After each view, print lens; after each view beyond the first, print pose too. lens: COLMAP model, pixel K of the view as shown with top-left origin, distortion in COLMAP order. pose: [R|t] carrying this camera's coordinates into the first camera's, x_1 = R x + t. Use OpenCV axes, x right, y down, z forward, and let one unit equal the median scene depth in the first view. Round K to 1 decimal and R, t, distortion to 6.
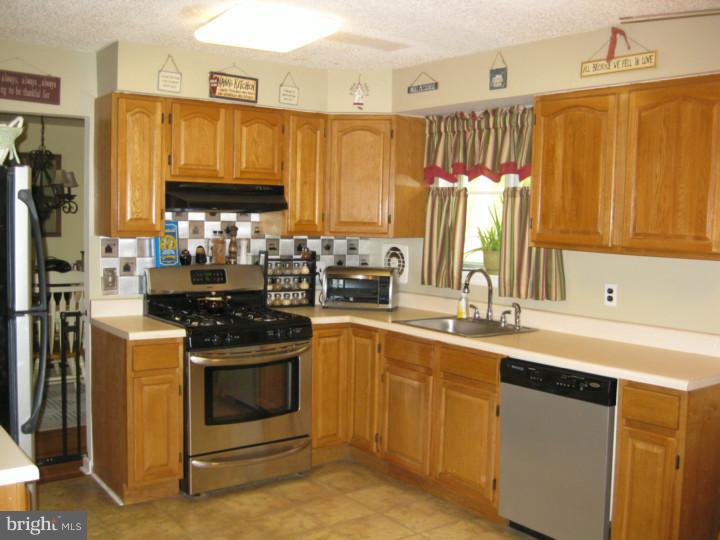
lens RADIAL K [[770.7, 0, 360.0], [0, 770.7, 270.0], [0, 0, 1]] dist [-0.091030, -0.017659]
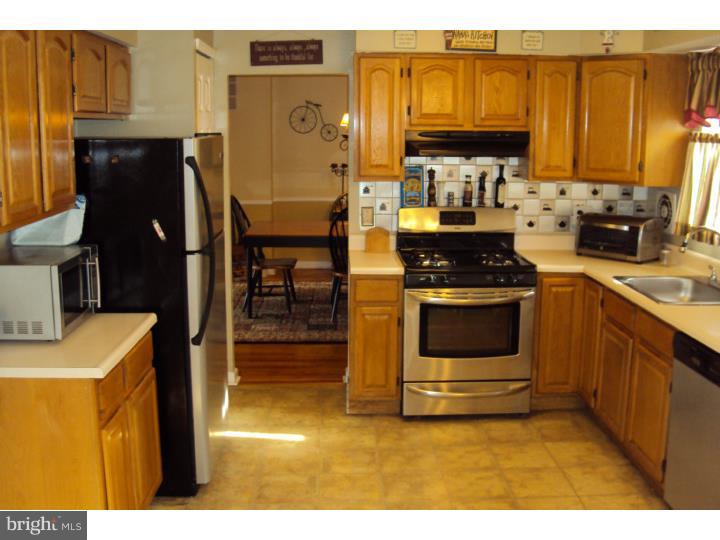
lens RADIAL K [[757.3, 0, 358.2], [0, 757.3, 259.7], [0, 0, 1]] dist [-0.198827, 0.250795]
pose [[0.821933, 0.082559, -0.563570, 0.306704], [-0.026939, 0.993967, 0.106320, -0.044745], [0.568947, -0.072206, 0.819198, 0.070050]]
